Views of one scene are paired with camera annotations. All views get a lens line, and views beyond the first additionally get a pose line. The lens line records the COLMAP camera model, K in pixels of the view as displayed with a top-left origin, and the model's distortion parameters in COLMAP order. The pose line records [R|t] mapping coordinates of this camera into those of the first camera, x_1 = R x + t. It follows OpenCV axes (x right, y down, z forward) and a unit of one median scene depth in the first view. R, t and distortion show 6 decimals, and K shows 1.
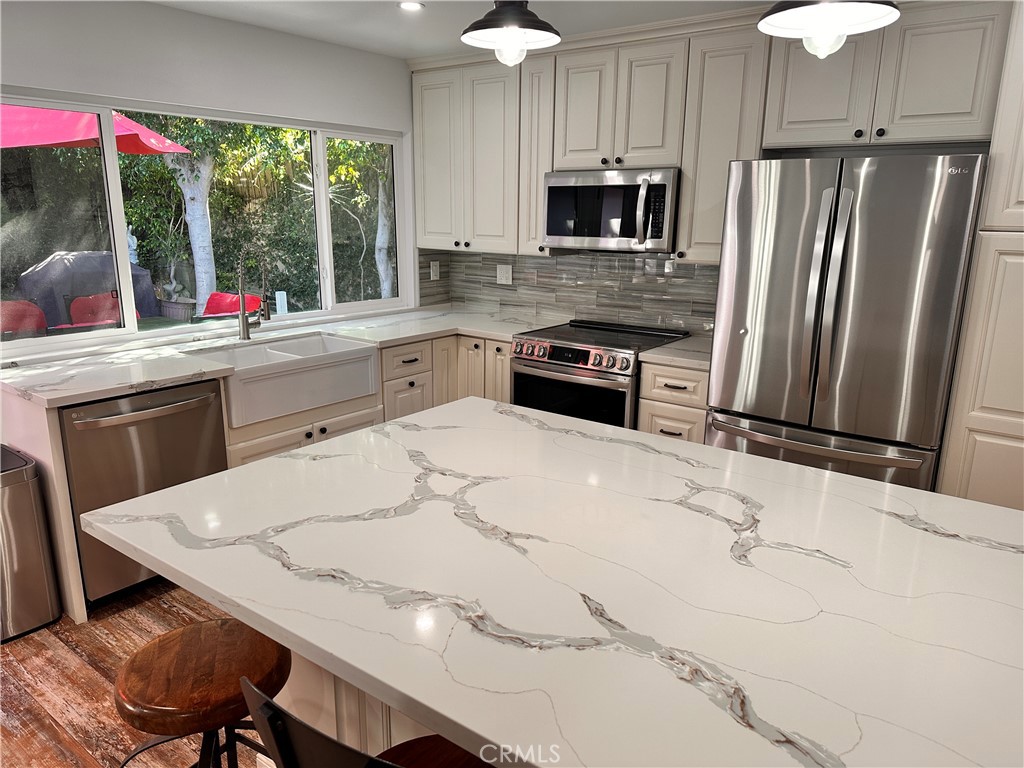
lens RADIAL K [[709.3, 0, 516.2], [0, 709.3, 388.8], [0, 0, 1]] dist [0.121956, -0.173703]
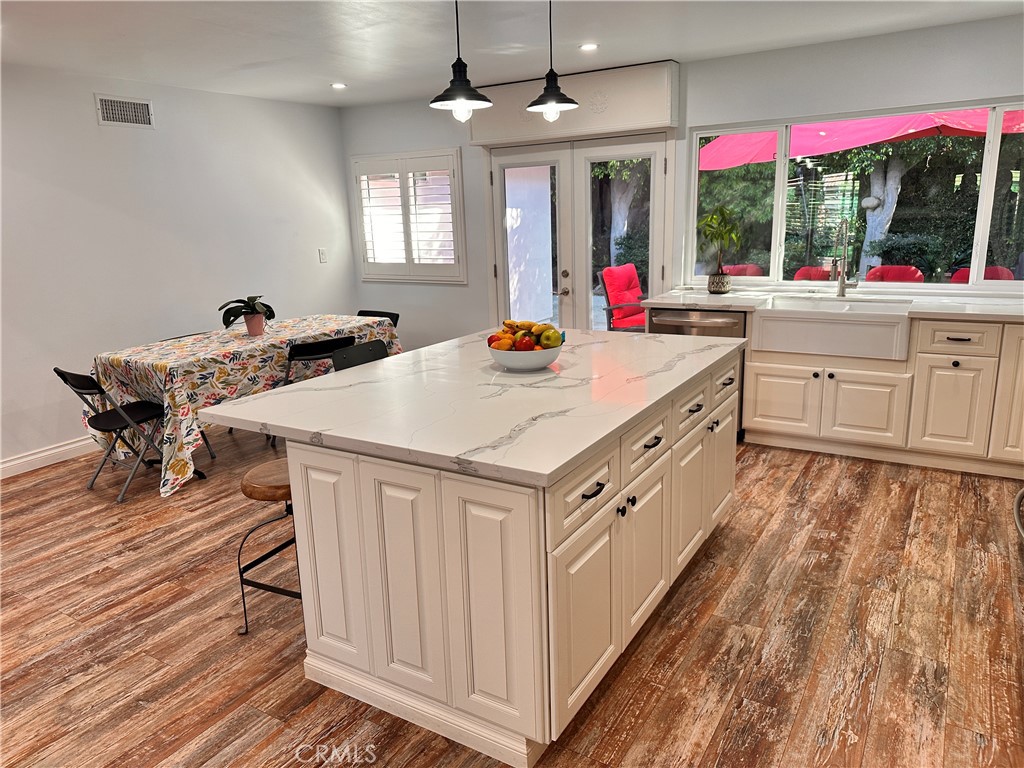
lens RADIAL K [[711.2, 0, 512.0], [0, 711.2, 384.0], [0, 0, 1]] dist [0.124764, -0.174919]
pose [[0.092302, 0.223121, -0.970411, 0.732627], [-0.205085, 0.957936, 0.200746, -0.052732], [0.974382, 0.180488, 0.134178, 0.280015]]
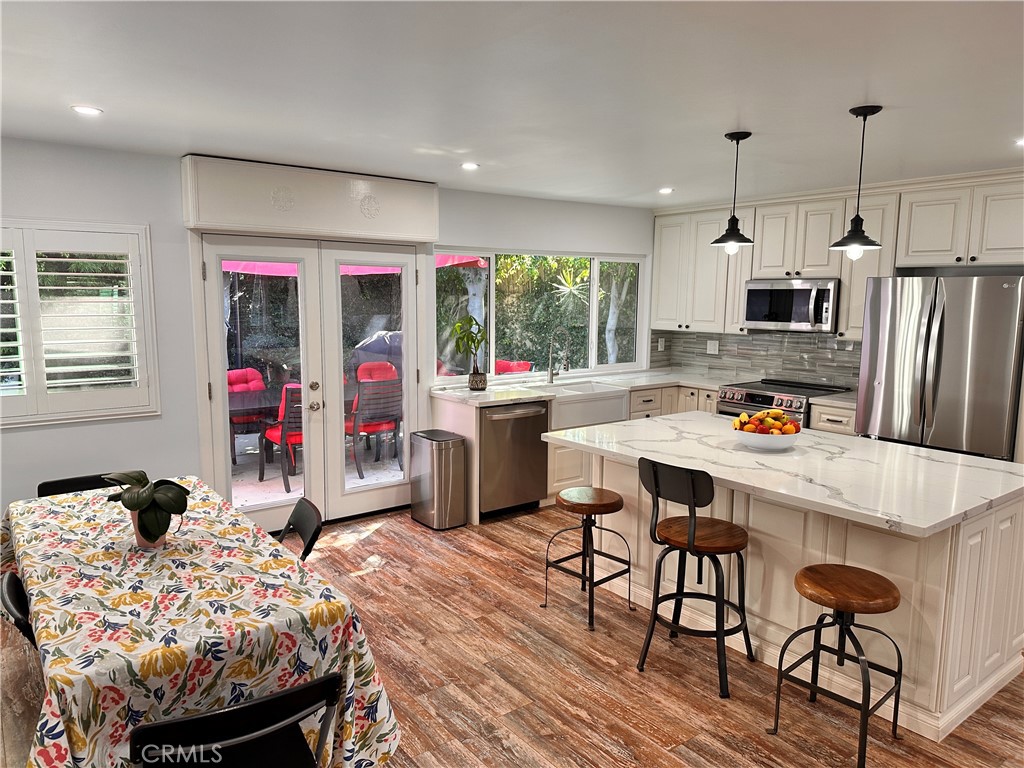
lens RADIAL K [[707.8, 0, 508.7], [0, 707.8, 388.7], [0, 0, 1]] dist [0.123217, -0.174811]
pose [[0.961935, 0.030886, -0.271526, -0.021628], [-0.061307, 0.992657, -0.104280, 0.108871], [0.266312, 0.116958, 0.956765, -0.531423]]
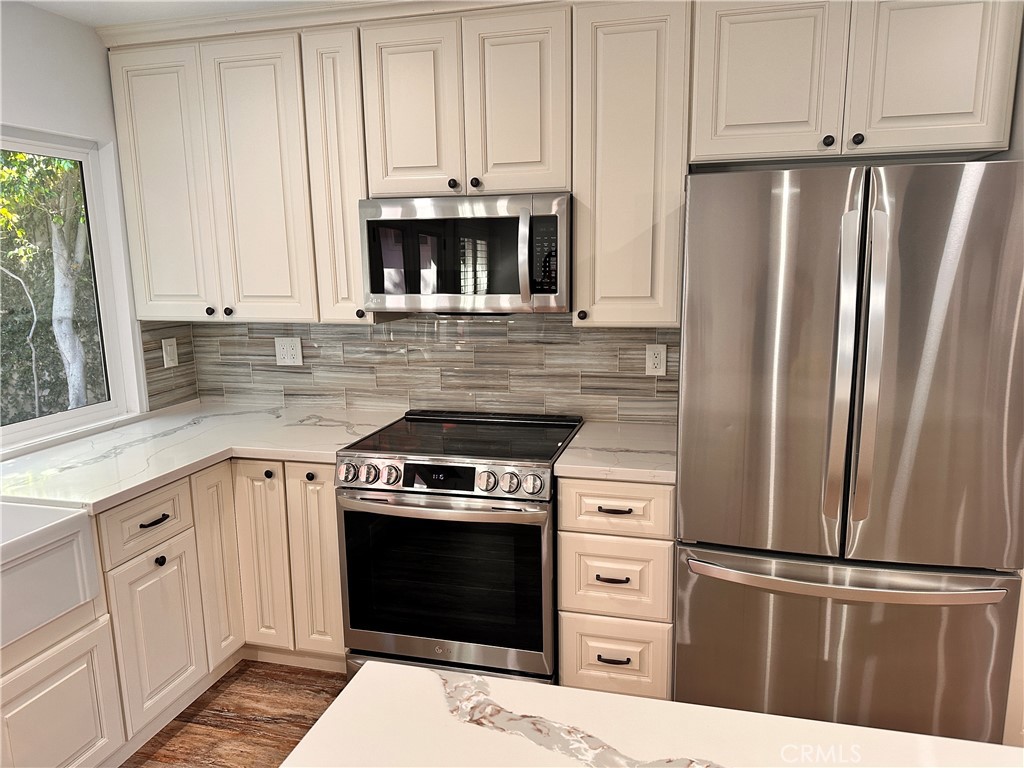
lens RADIAL K [[709.3, 0, 516.2], [0, 709.3, 388.8], [0, 0, 1]] dist [0.121956, -0.173703]
pose [[0.925061, -0.094605, 0.367848, -0.081283], [0.118284, 0.992078, -0.042311, -0.082407], [-0.360931, 0.082651, 0.928923, 0.339221]]
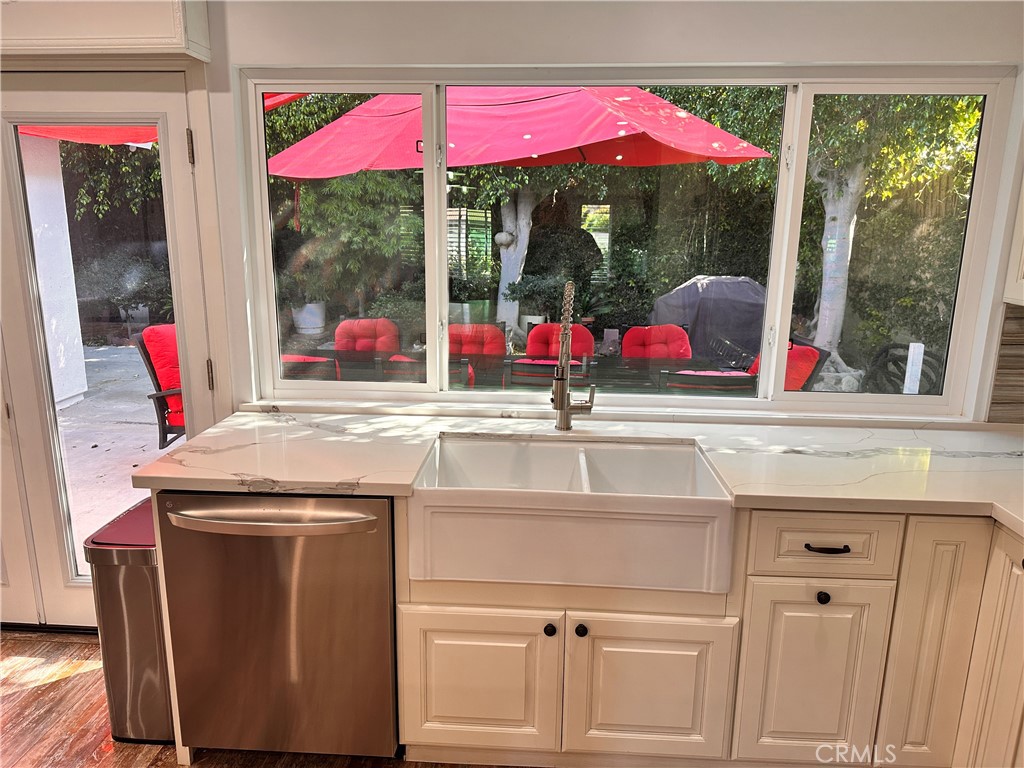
lens RADIAL K [[718.4, 0, 510.2], [0, 718.4, 388.2], [0, 0, 1]] dist [0.041095, -0.048397]
pose [[0.557529, 0.177602, -0.810937, 0.090881], [-0.205899, 0.975908, 0.072174, -0.125808], [0.804218, 0.126732, 0.580665, 0.535021]]
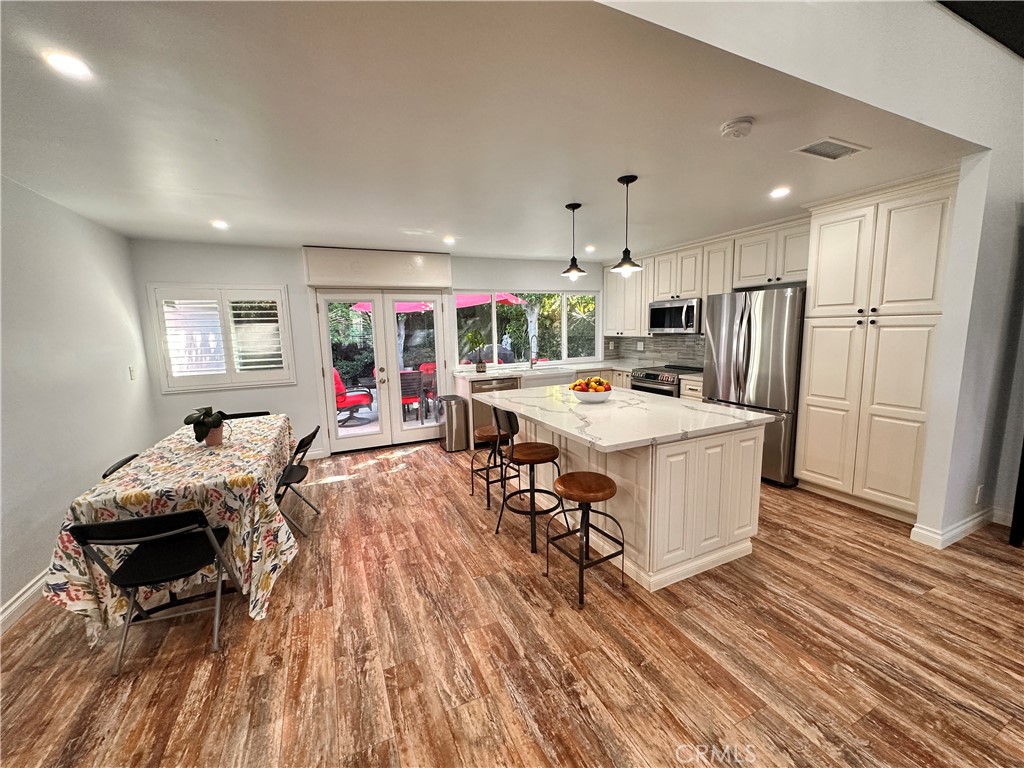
lens RADIAL K [[407.5, 0, 511.9], [0, 407.5, 383.1], [0, 0, 1]] dist [-0.002512, -0.000302]
pose [[0.882080, 0.029837, -0.470153, 0.272718], [-0.078382, 0.993377, -0.084015, 0.113099], [0.464533, 0.110959, 0.878577, -0.372409]]
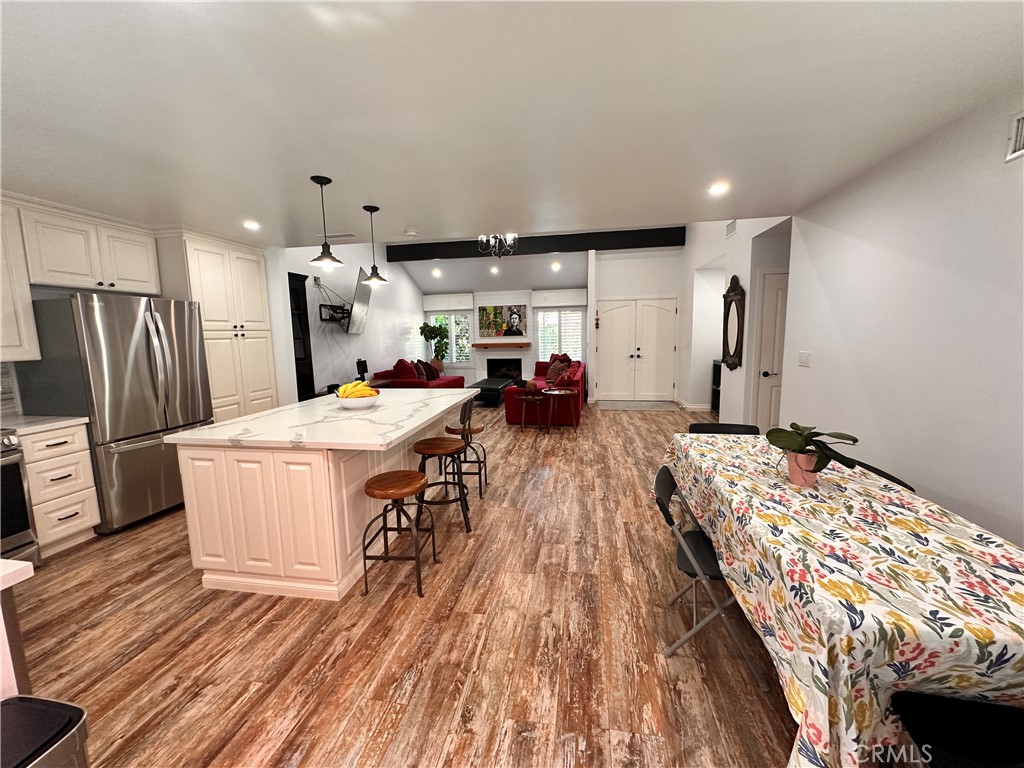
lens RADIAL K [[407.5, 0, 511.9], [0, 407.5, 383.1], [0, 0, 1]] dist [-0.002512, -0.000302]
pose [[-0.453218, -0.114710, 0.883988, -0.731858], [0.229136, 0.943371, 0.239893, -0.085687], [-0.861447, 0.311277, -0.401268, 0.429946]]
